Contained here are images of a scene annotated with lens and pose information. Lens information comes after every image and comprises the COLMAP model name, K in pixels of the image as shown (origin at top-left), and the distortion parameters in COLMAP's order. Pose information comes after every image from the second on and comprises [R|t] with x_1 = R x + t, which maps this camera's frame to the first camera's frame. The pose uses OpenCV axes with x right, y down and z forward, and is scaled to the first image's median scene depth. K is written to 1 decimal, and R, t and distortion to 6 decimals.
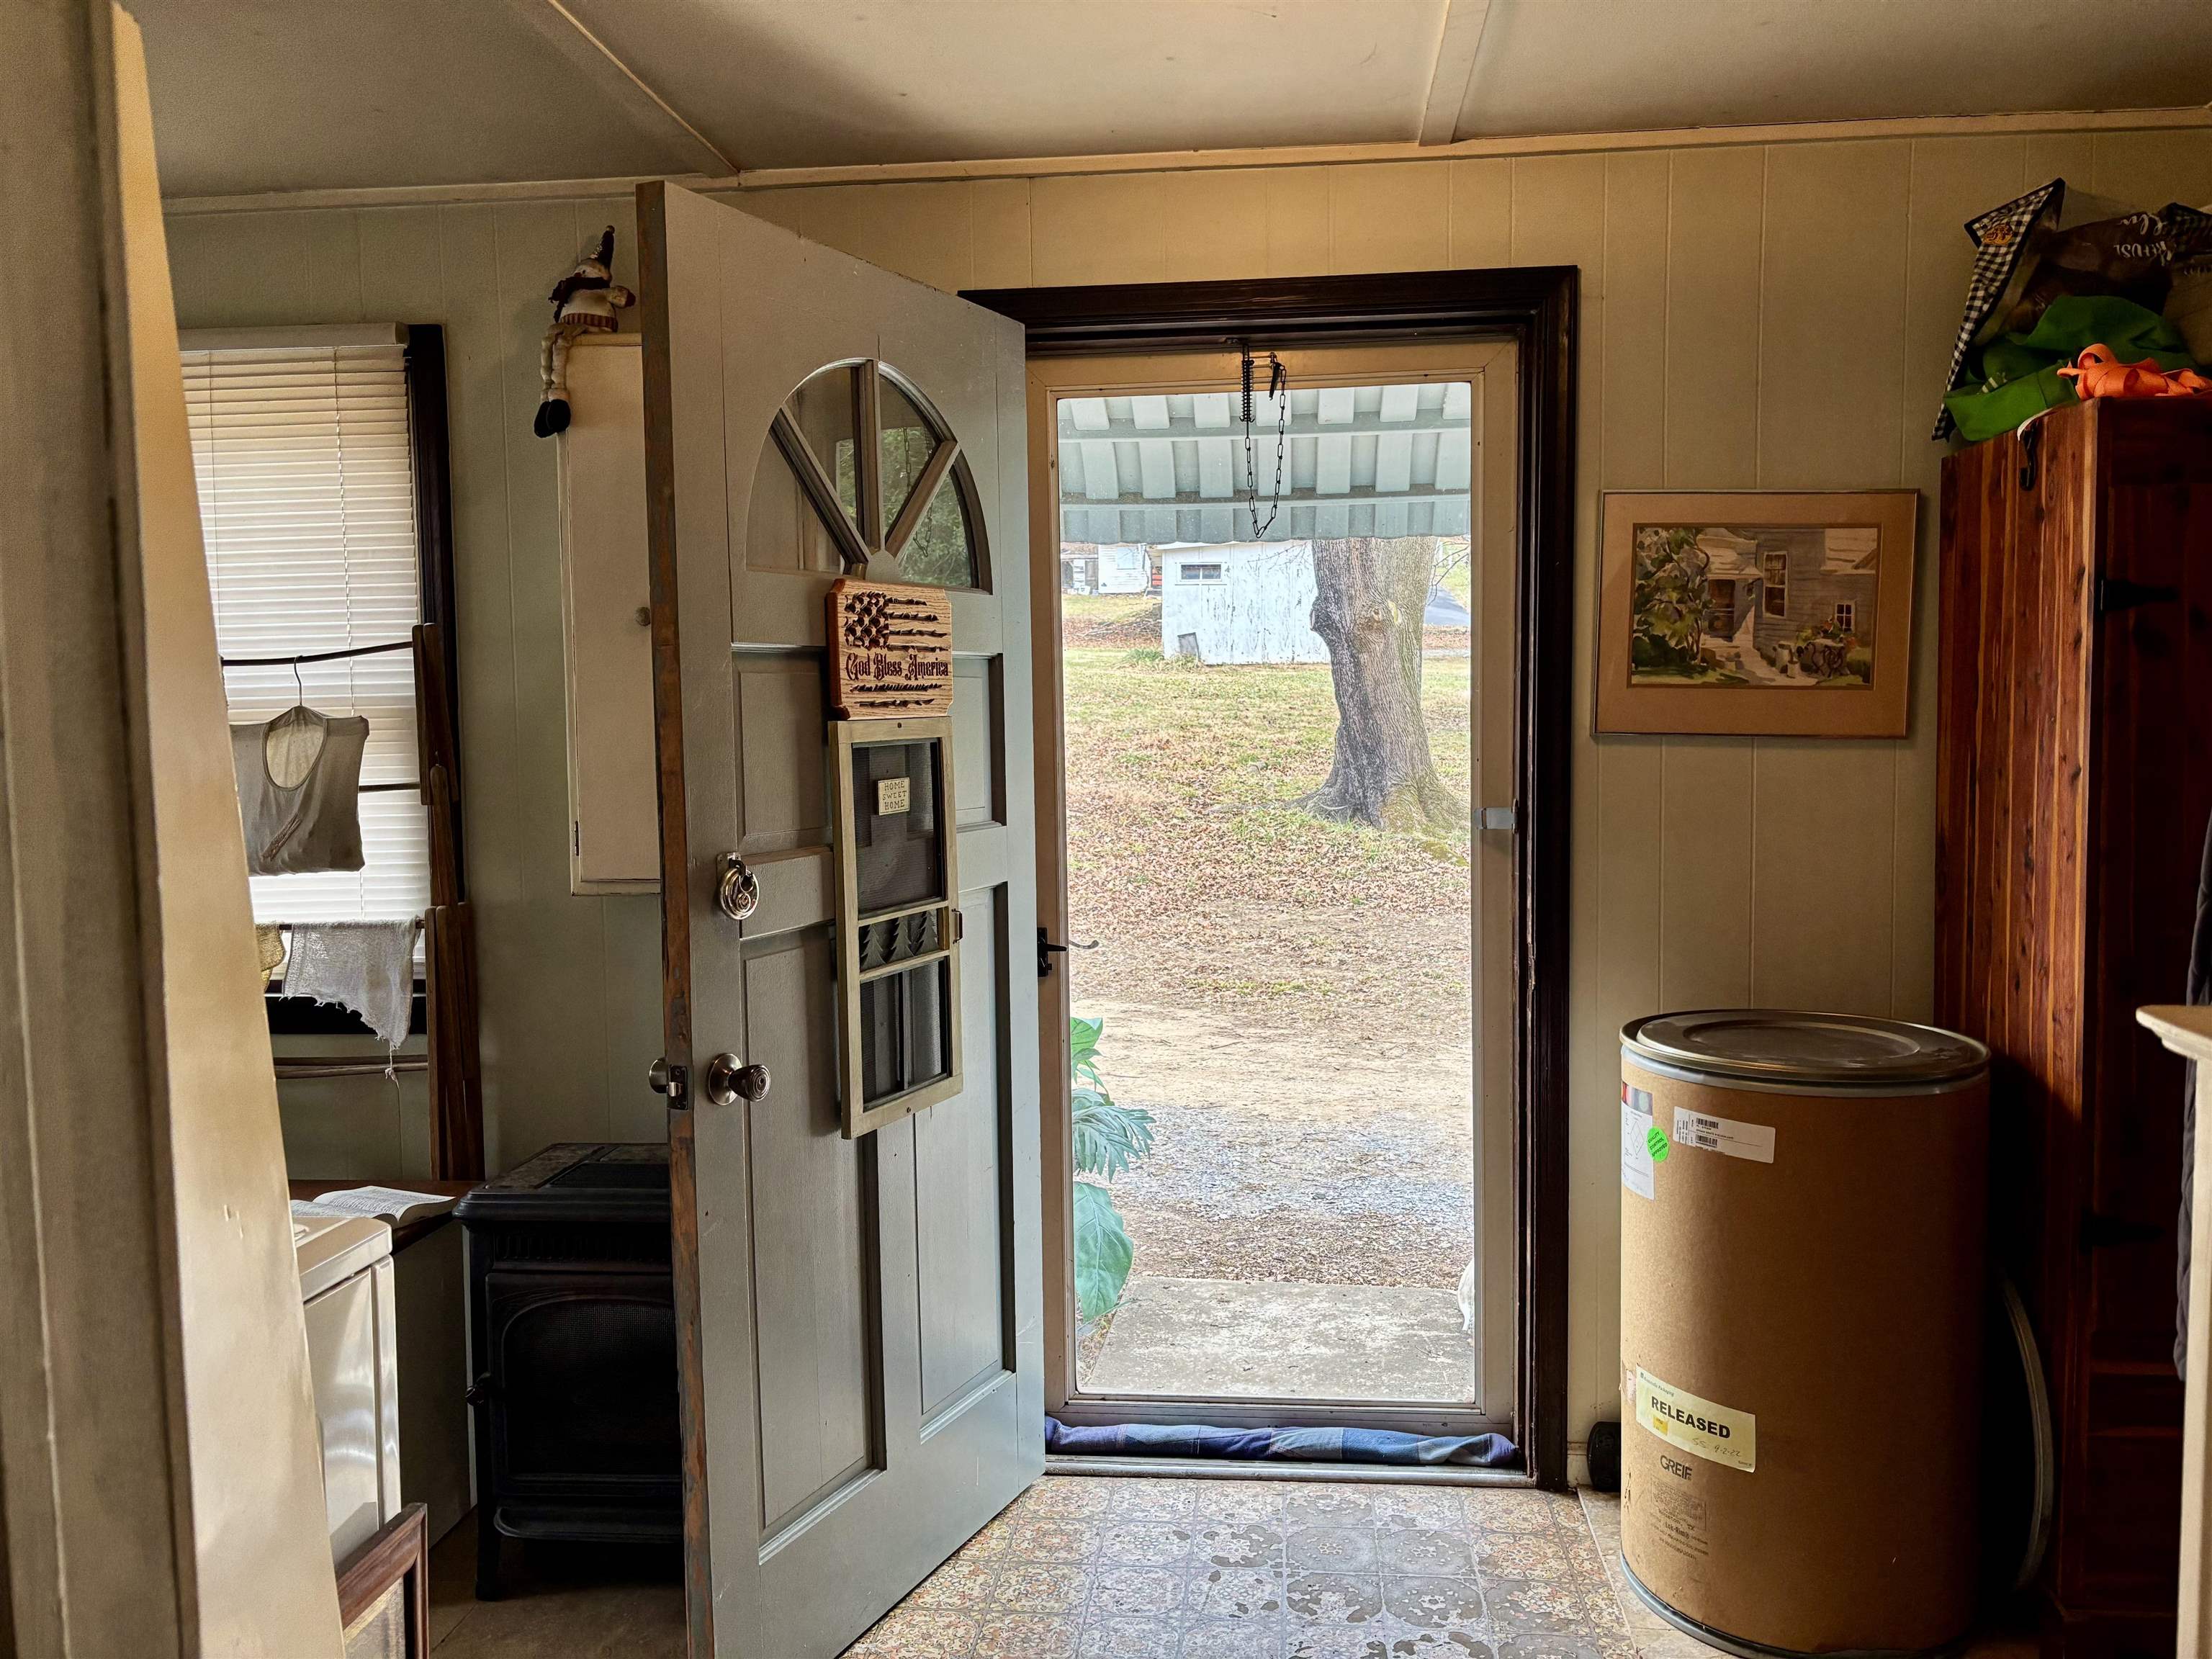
lens RADIAL K [[1666.1, 0, 1160.6], [0, 1666.1, 847.3], [0, 0, 1]] dist [0.046274, -0.063341]
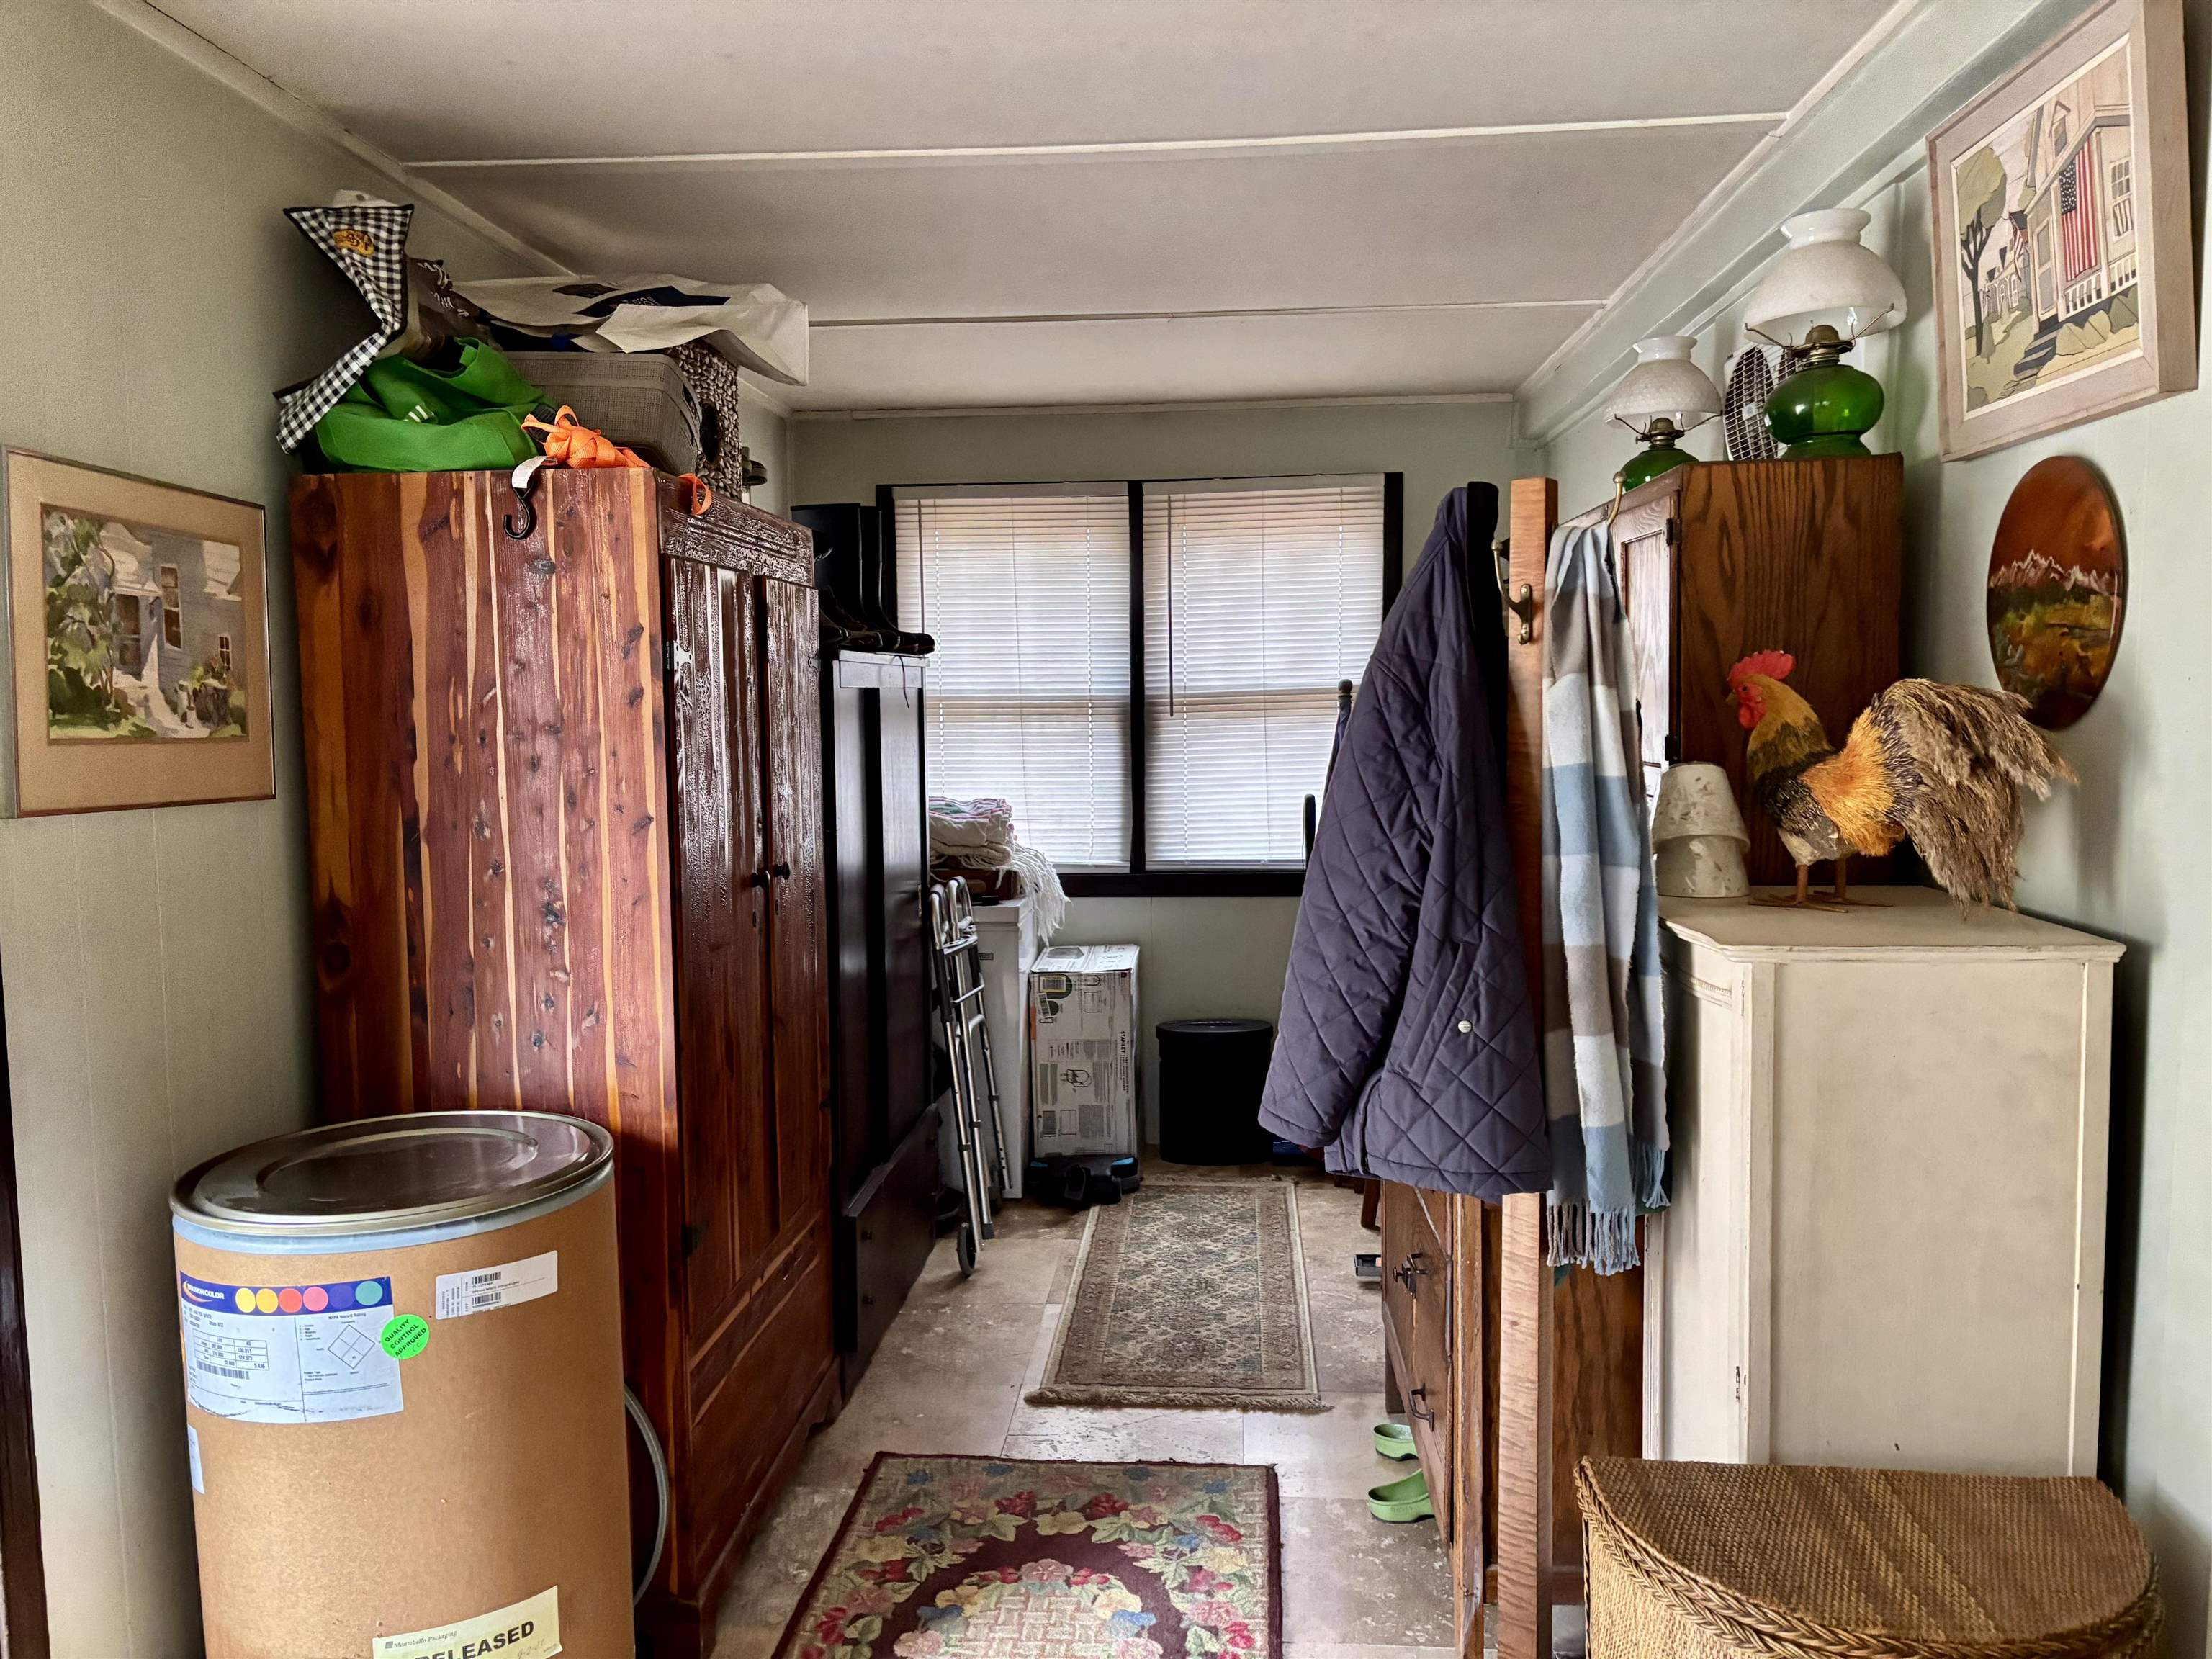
lens RADIAL K [[1648.7, 0, 1113.7], [0, 1648.7, 843.2], [0, 0, 1]] dist [0.062667, -0.084039]
pose [[-0.010369, -0.081184, 0.996645, -0.403220], [0.092008, 0.992393, 0.081795, -0.072289], [-0.995704, 0.092547, -0.002820, 0.582714]]
